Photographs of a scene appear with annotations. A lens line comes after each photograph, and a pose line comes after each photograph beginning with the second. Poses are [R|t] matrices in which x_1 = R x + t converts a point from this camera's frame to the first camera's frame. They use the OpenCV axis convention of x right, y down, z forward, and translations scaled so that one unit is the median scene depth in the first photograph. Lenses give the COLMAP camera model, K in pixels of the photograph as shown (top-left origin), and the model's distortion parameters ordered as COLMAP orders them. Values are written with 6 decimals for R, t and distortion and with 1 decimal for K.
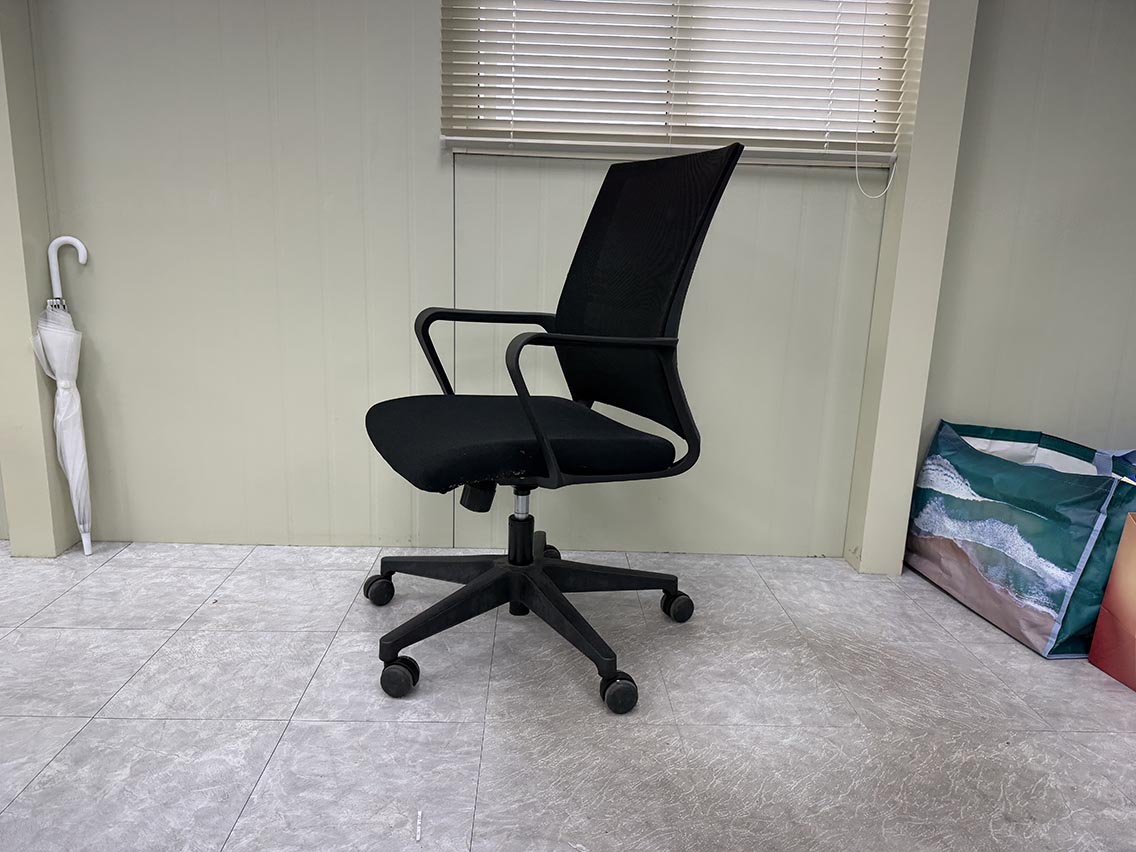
lens RADIAL K [[804.8, 0, 553.5], [0, 804.8, 426.1], [0, 0, 1]] dist [0.017199, -0.019712]
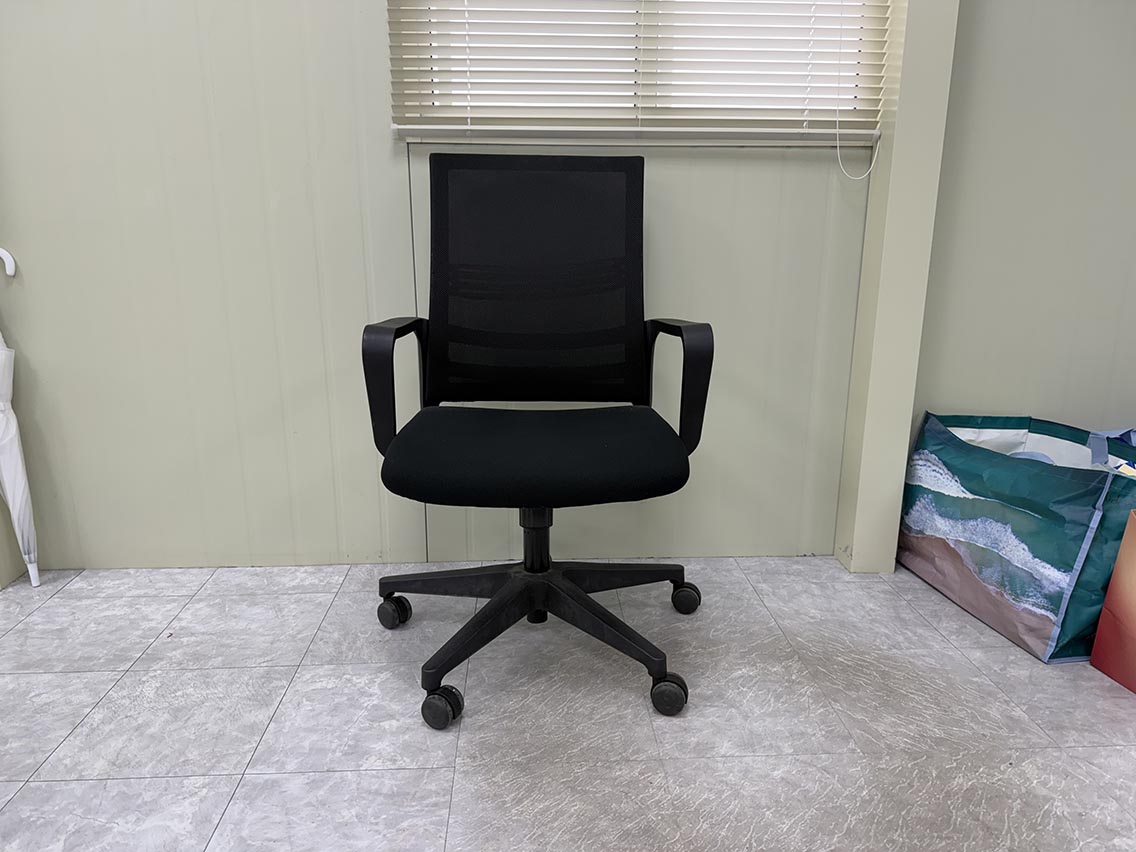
lens RADIAL K [[804.8, 0, 562.8], [0, 804.8, 433.1], [0, 0, 1]] dist [0.017199, -0.019712]
pose [[0.999128, -0.035593, 0.021807, 0.028051], [0.034824, 0.998792, 0.034675, -0.038710], [-0.023015, -0.033886, 0.999161, 0.070101]]
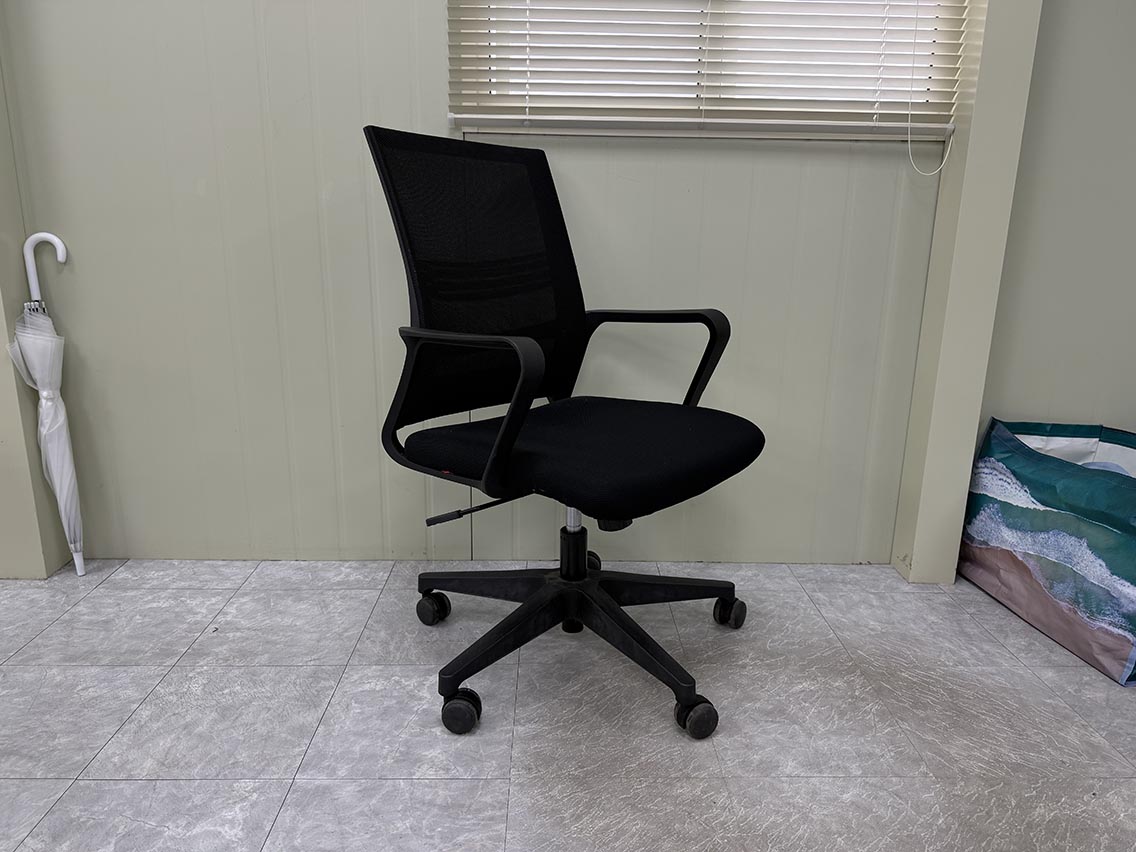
lens RADIAL K [[804.8, 0, 565.0], [0, 804.8, 429.7], [0, 0, 1]] dist [0.017199, -0.019712]
pose [[0.999863, -0.014980, -0.007102, -0.010115], [0.015245, 0.999127, 0.038883, -0.047855], [0.006513, -0.038986, 0.999219, 0.100717]]
